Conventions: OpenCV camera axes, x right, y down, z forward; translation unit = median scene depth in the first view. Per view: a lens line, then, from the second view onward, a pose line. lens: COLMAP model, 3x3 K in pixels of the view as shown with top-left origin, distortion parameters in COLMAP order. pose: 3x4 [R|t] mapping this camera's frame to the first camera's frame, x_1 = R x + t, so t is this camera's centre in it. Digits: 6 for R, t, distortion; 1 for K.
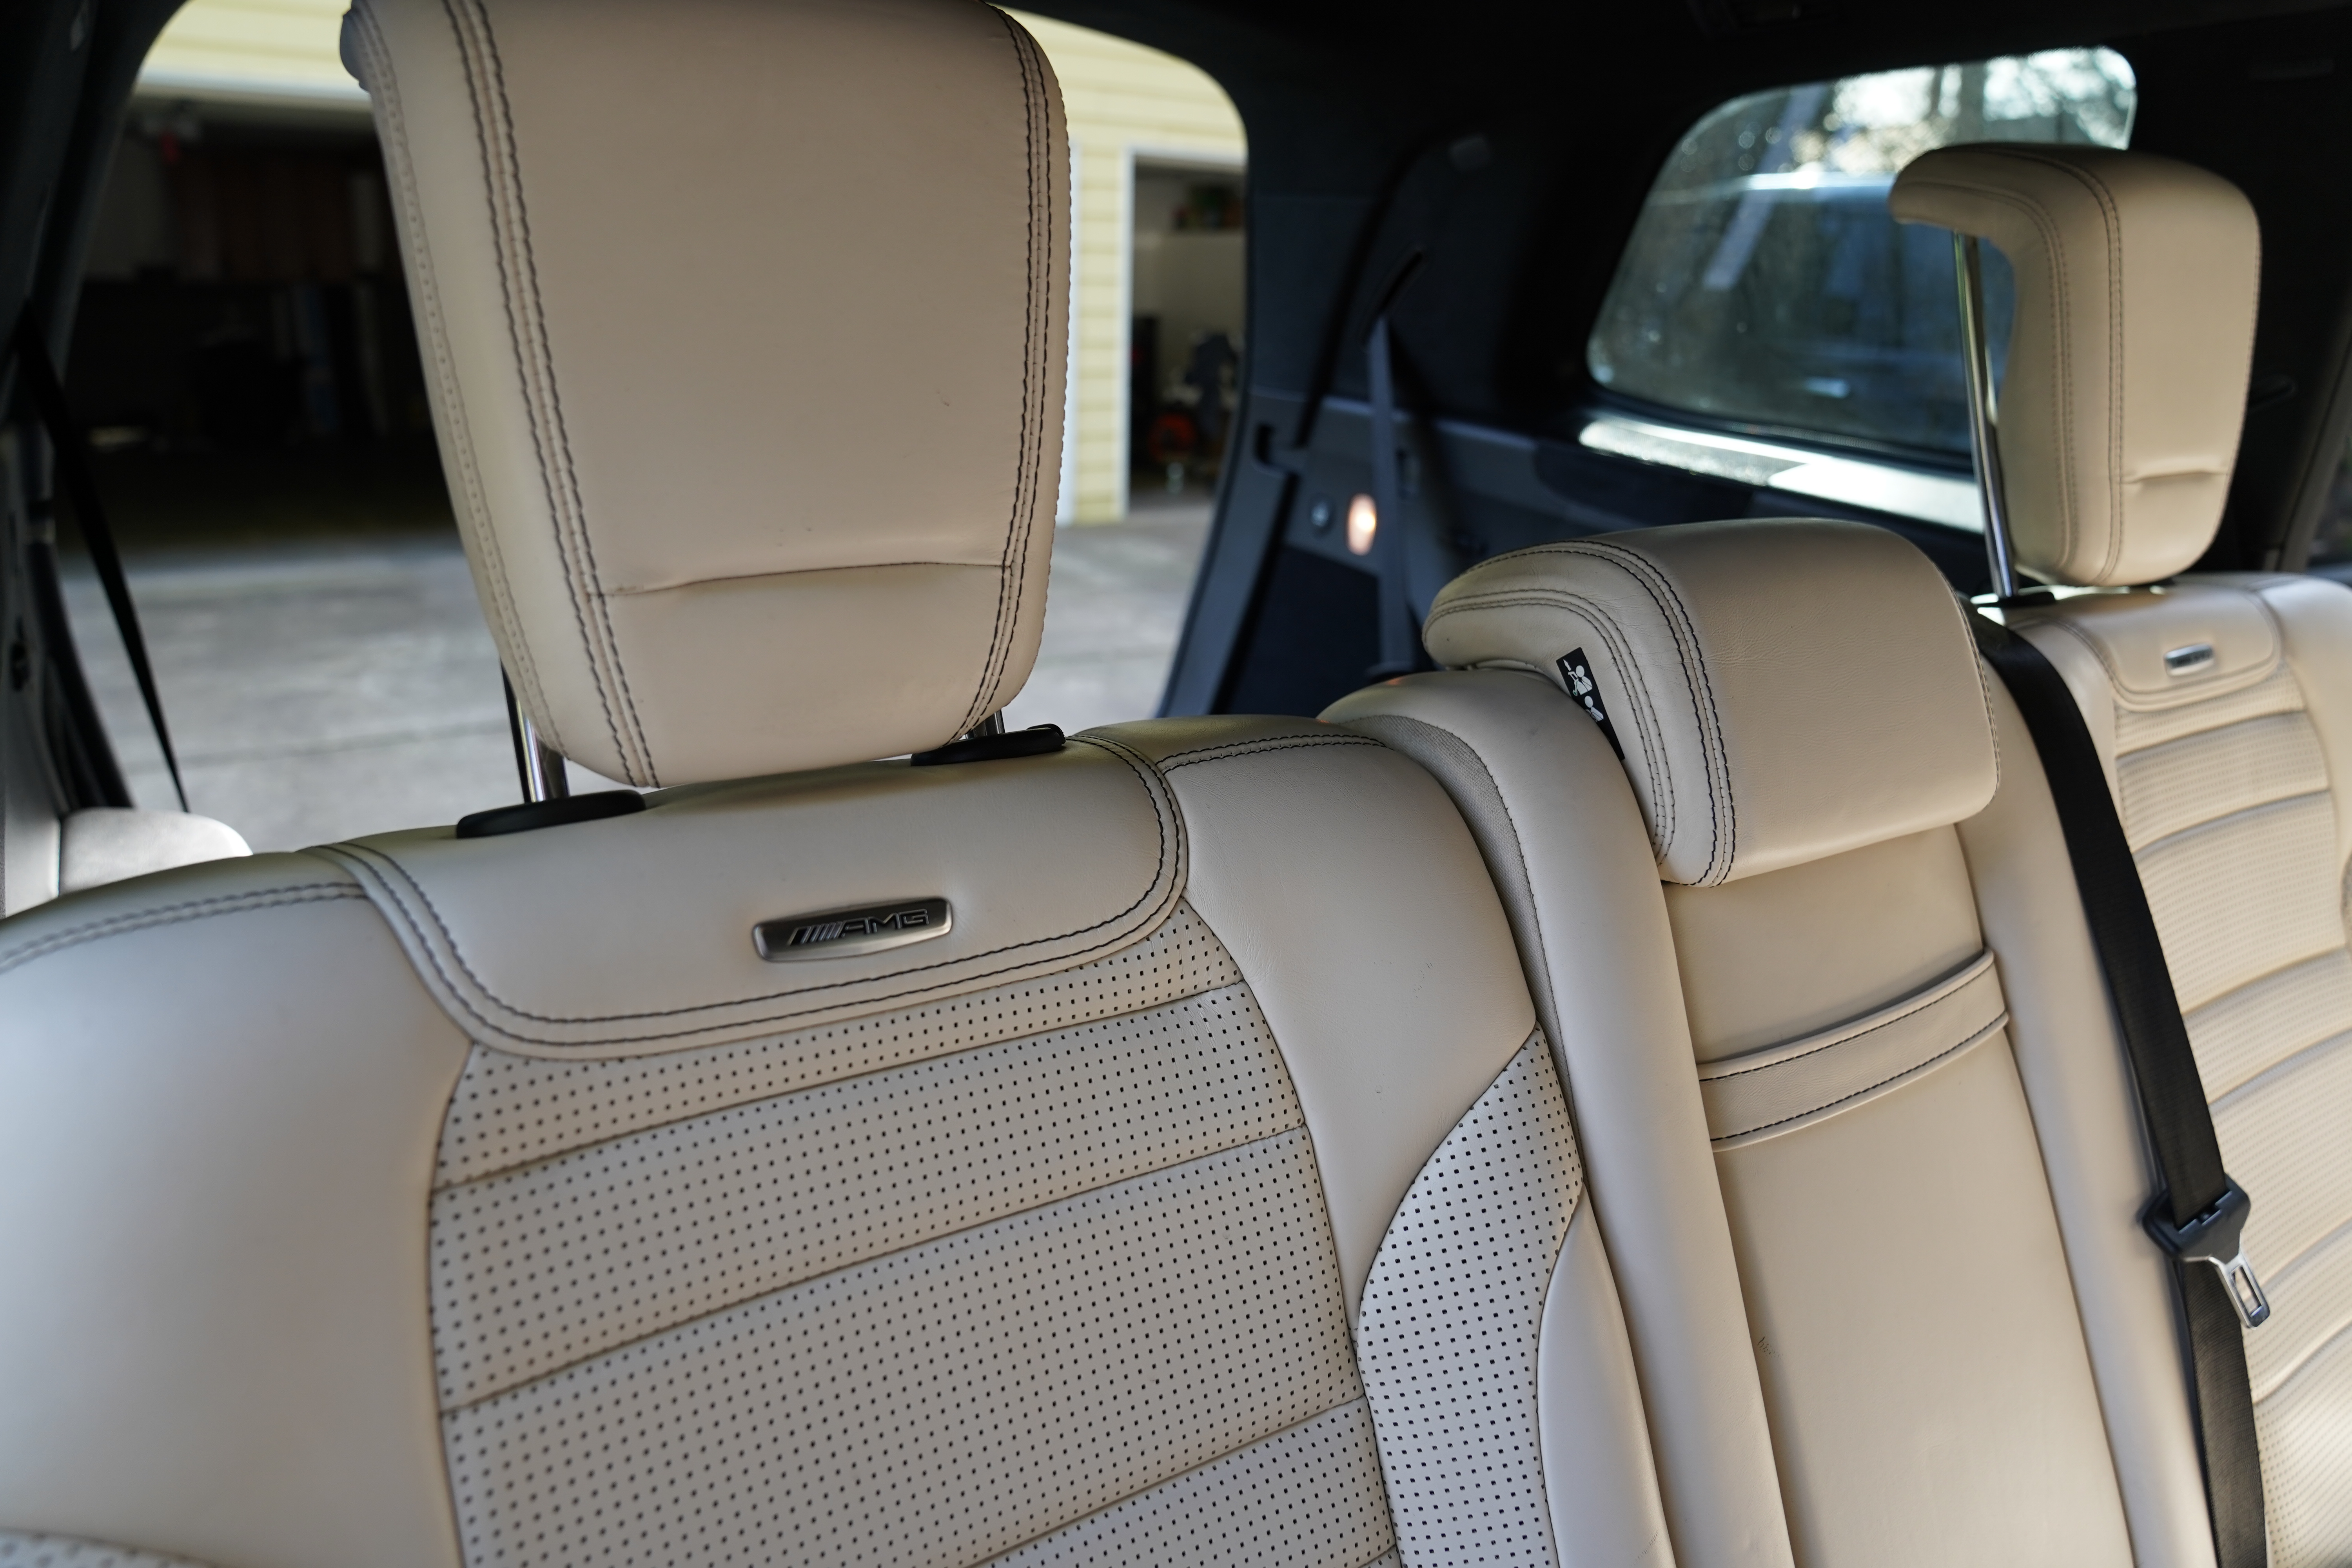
lens RADIAL K [[1629.4, 0, 1176.0], [0, 1629.4, 784.0], [0, 0, 1]] dist [-0.128373, 0.102216]
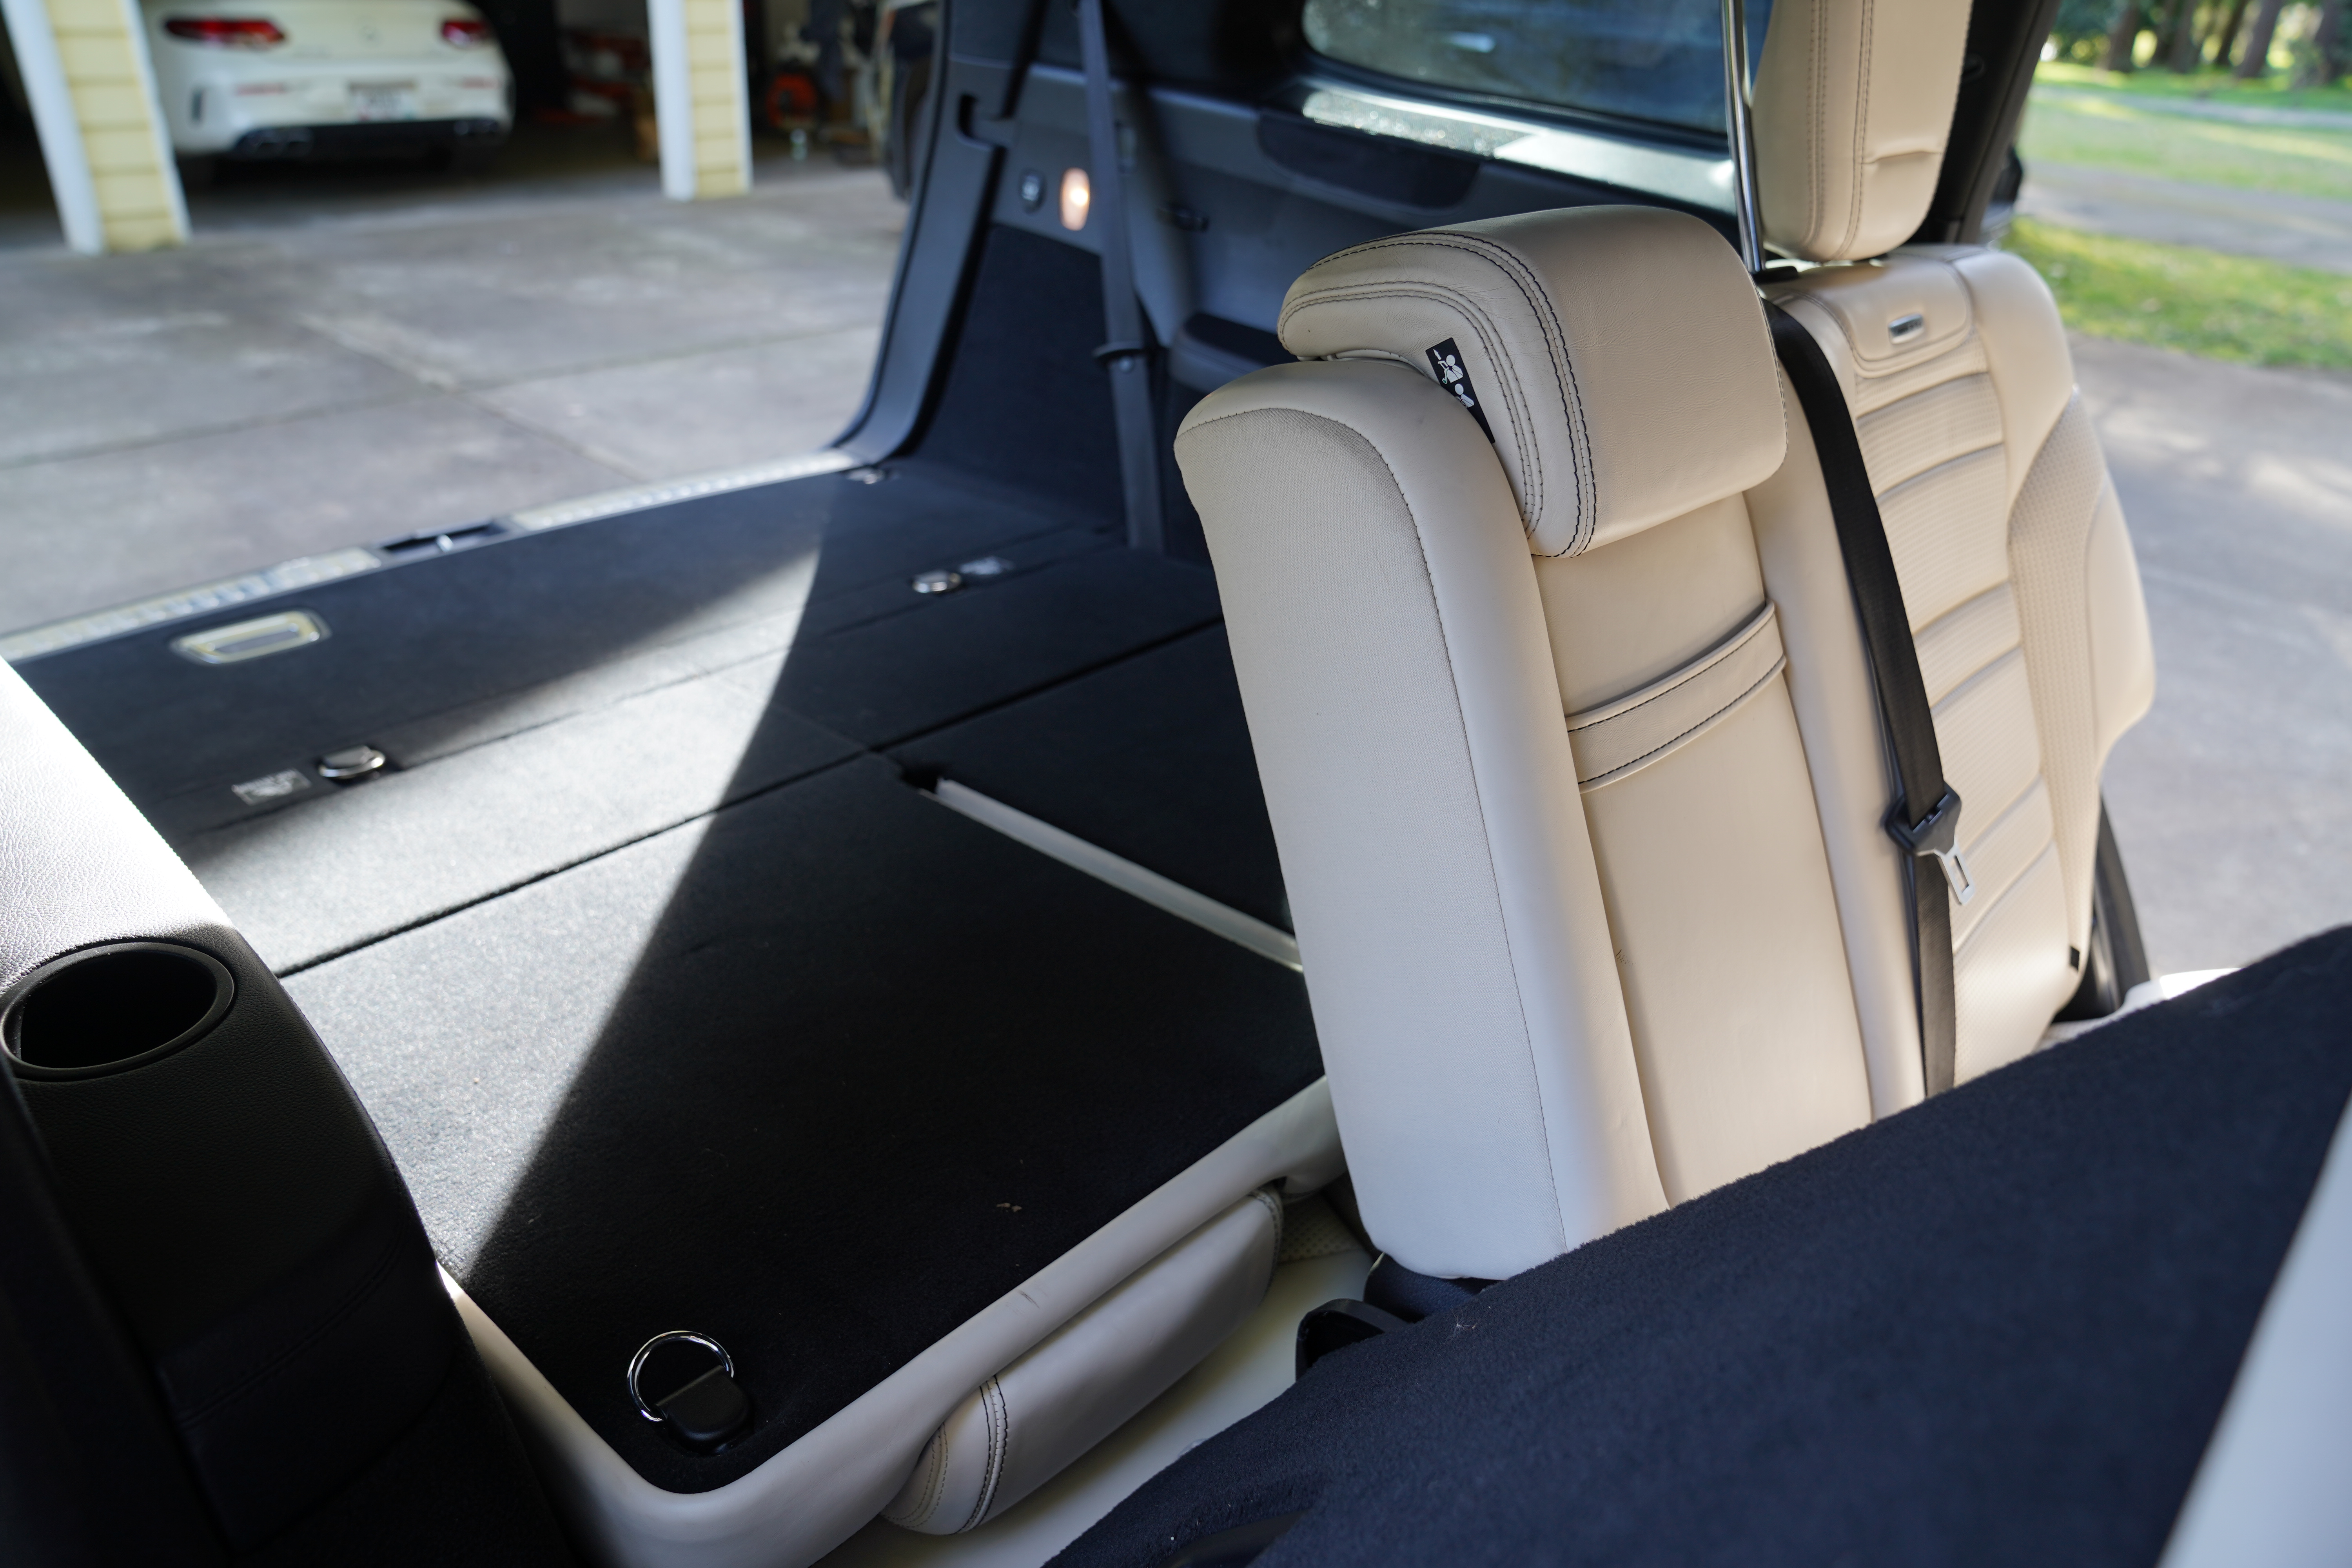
lens RADIAL K [[1629.4, 0, 1176.0], [0, 1629.4, 784.0], [0, 0, 1]] dist [-0.128373, 0.102216]
pose [[0.975701, -0.086880, 0.201143, -0.117248], [0.045867, 0.978674, 0.200232, -0.012443], [-0.214250, -0.186140, 0.958879, -0.020919]]
